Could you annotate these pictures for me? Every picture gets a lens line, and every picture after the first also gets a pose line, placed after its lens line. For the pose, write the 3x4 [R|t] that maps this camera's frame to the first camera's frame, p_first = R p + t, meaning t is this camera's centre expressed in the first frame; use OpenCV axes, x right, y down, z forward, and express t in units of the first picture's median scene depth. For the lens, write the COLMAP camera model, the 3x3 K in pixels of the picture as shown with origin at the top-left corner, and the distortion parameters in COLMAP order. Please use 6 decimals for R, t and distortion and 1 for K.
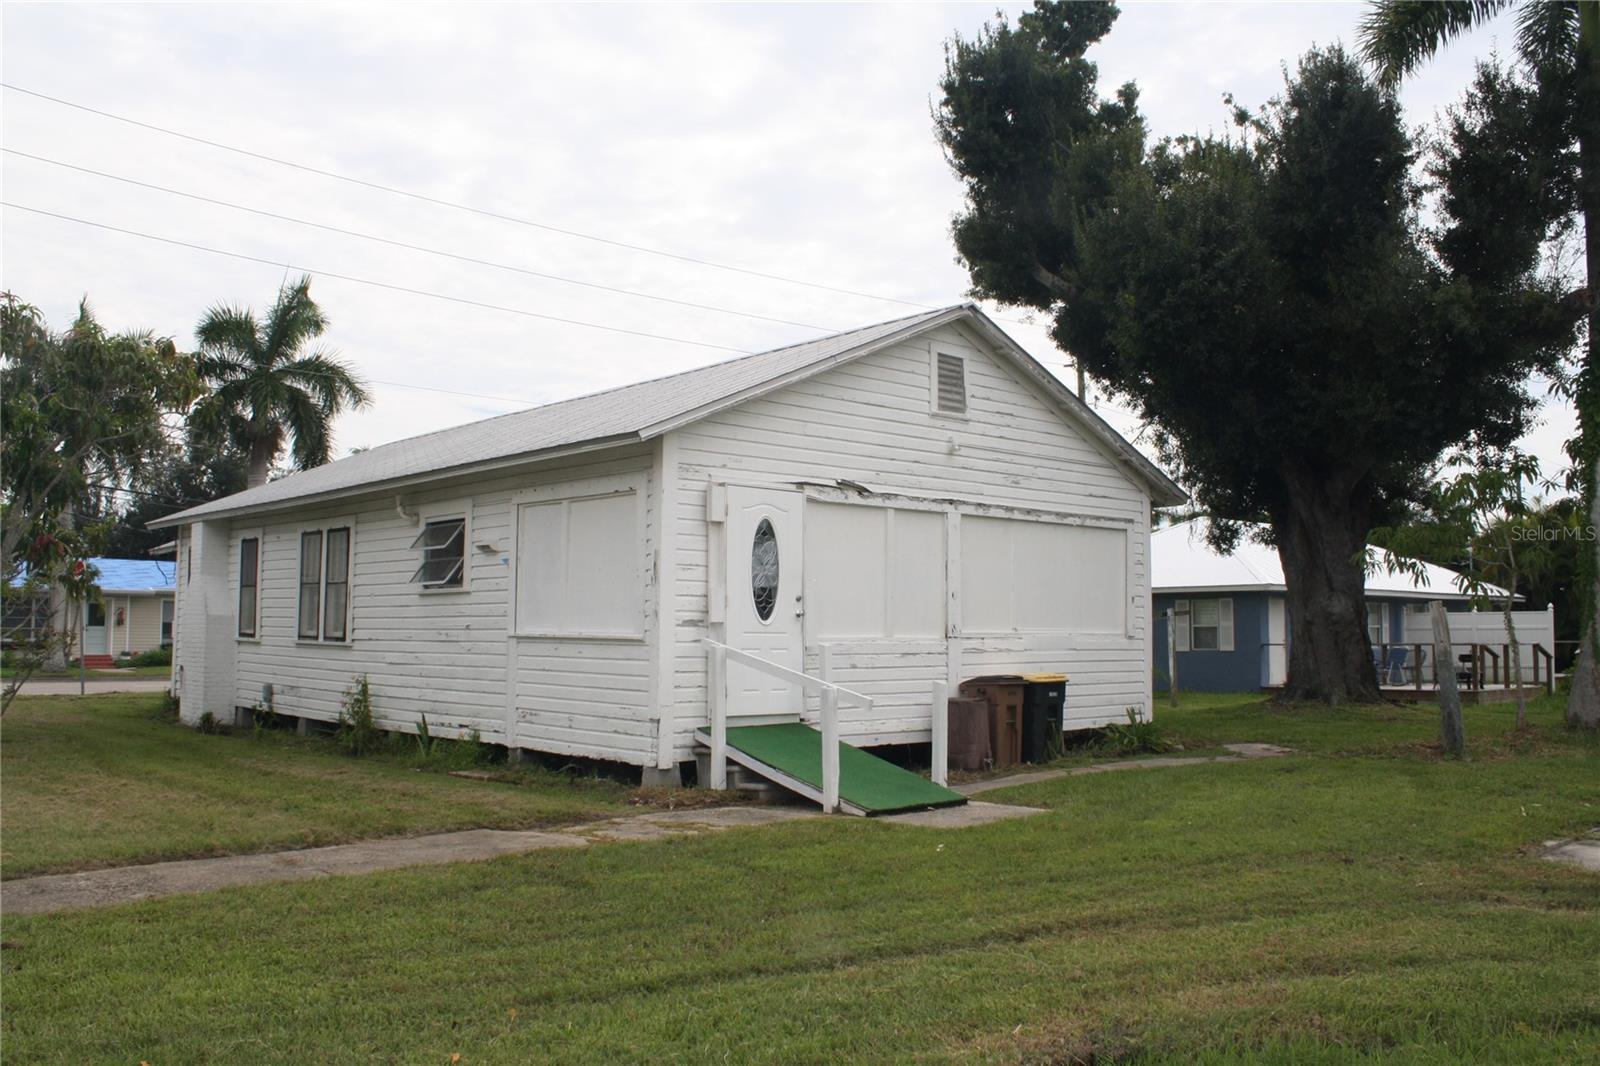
lens RADIAL K [[1362.4, 0, 798.4], [0, 1362.4, 523.3], [0, 0, 1]] dist [-0.174087, 0.177740]
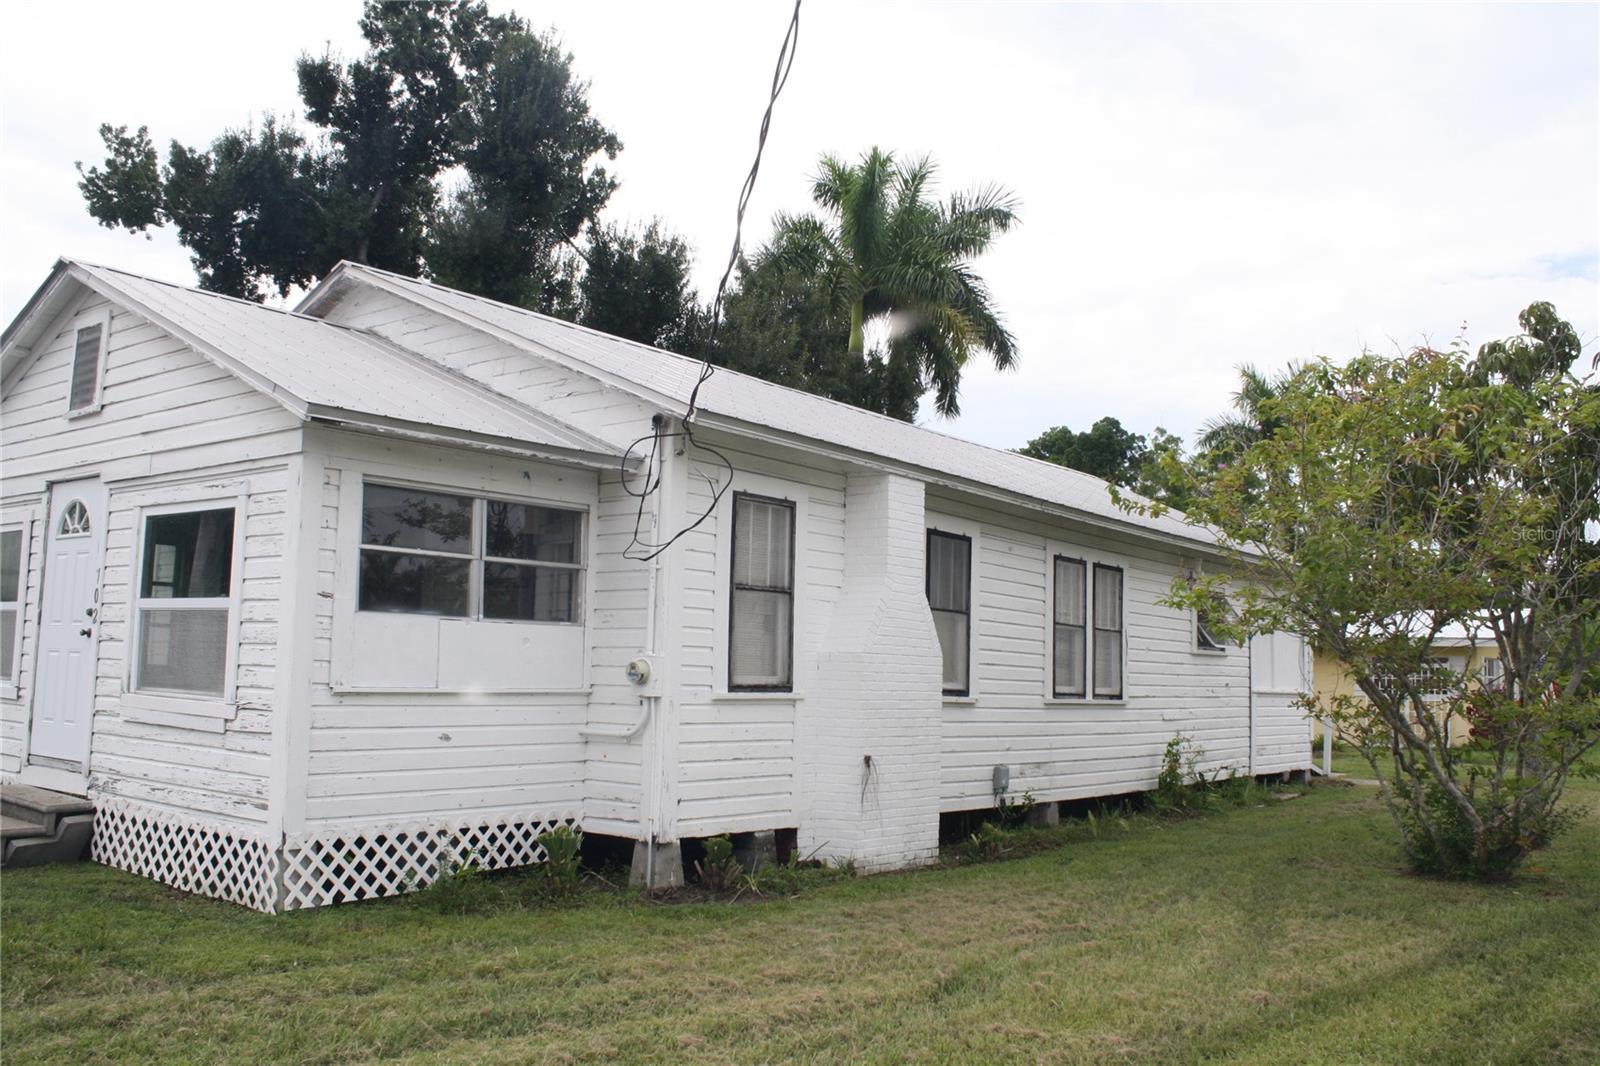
lens RADIAL K [[1362.4, 0, 798.4], [0, 1362.4, 523.3], [0, 0, 1]] dist [-0.174087, 0.177740]
pose [[-0.168354, 0.097340, 0.980909, -1.355018], [-0.116397, 0.986187, -0.117841, 0.118679], [-0.978830, -0.134014, -0.154698, 1.562123]]
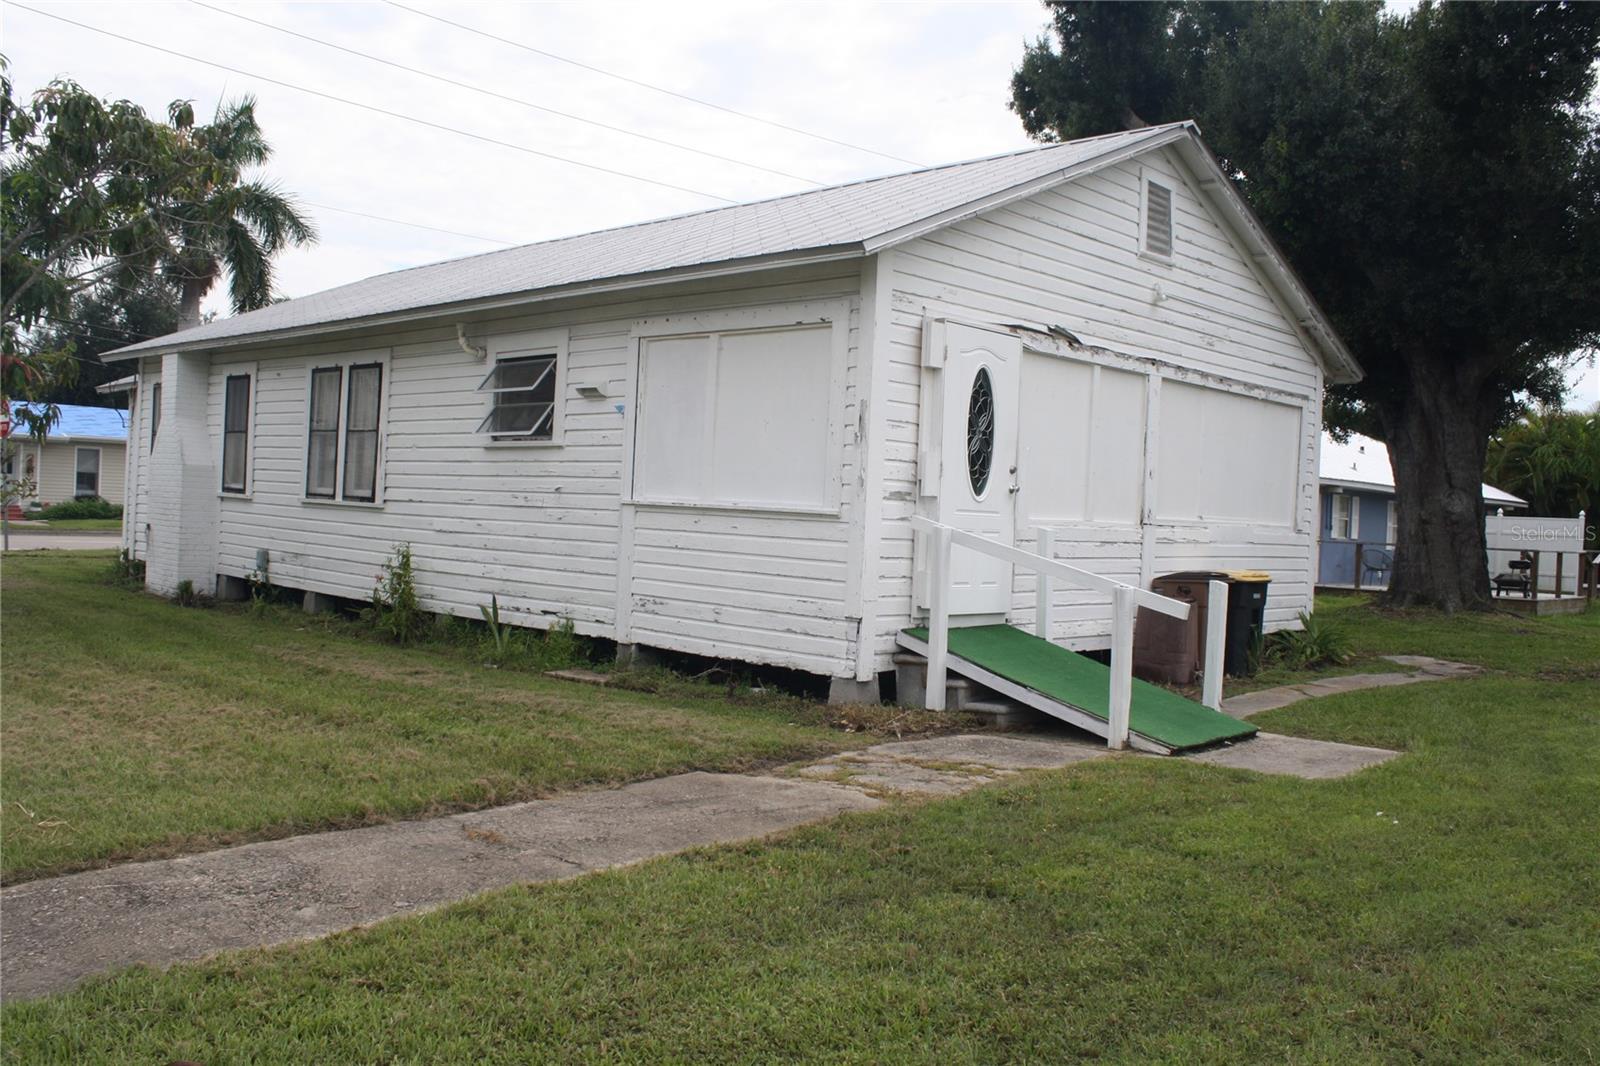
lens RADIAL K [[1362.4, 0, 798.4], [0, 1362.4, 523.3], [0, 0, 1]] dist [-0.174087, 0.177740]
pose [[0.996715, 0.037198, 0.071947, -0.158388], [-0.043753, 0.994817, 0.091788, 0.016299], [-0.068160, -0.094634, 0.993176, 0.186056]]
